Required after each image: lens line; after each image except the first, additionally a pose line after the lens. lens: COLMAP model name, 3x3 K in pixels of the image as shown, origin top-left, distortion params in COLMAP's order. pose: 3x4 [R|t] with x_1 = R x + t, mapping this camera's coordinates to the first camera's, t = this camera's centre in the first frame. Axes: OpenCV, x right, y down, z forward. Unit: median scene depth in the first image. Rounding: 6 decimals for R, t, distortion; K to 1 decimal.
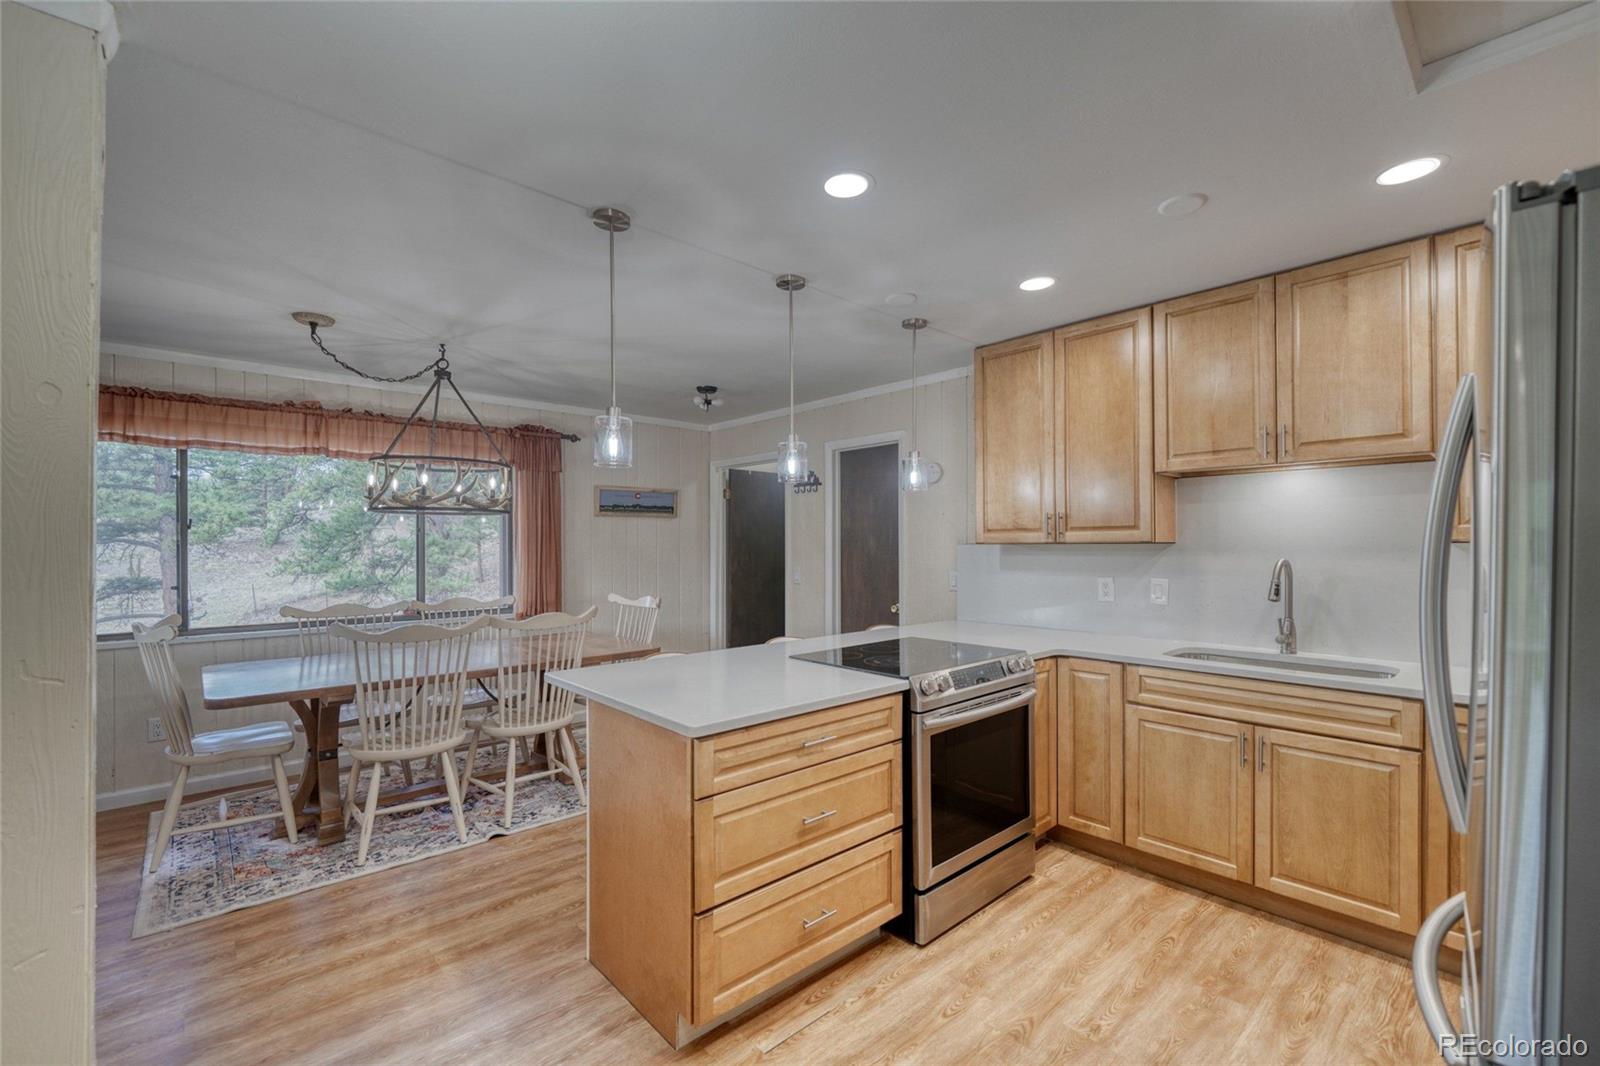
lens RADIAL K [[698.9, 0, 796.2], [0, 698.9, 543.8], [0, 0, 1]] dist [-0.003316, 0.000304]
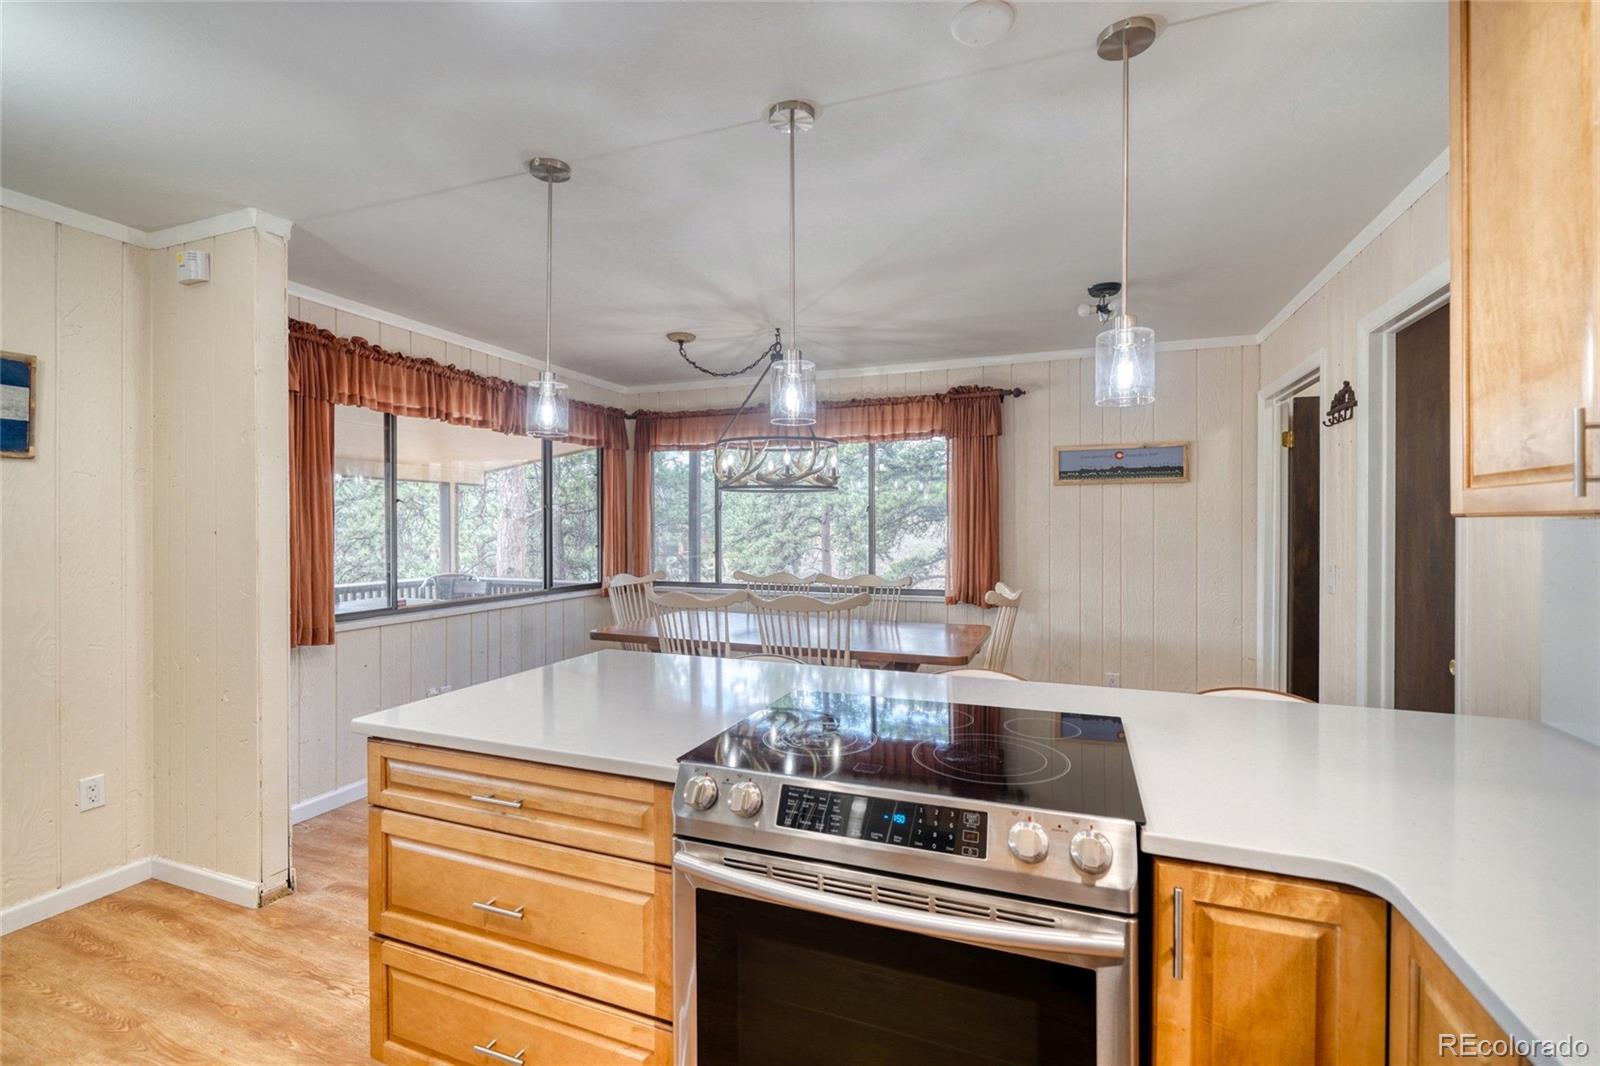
lens RADIAL K [[698.9, 0, 721.9], [0, 698.9, 519.2], [0, 0, 1]] dist [-0.003316, 0.000304]
pose [[0.426350, -0.002101, -0.904556, 0.354567], [-0.001189, 0.999995, -0.002882, 0.001787], [0.904558, 0.002304, 0.426345, 0.423132]]
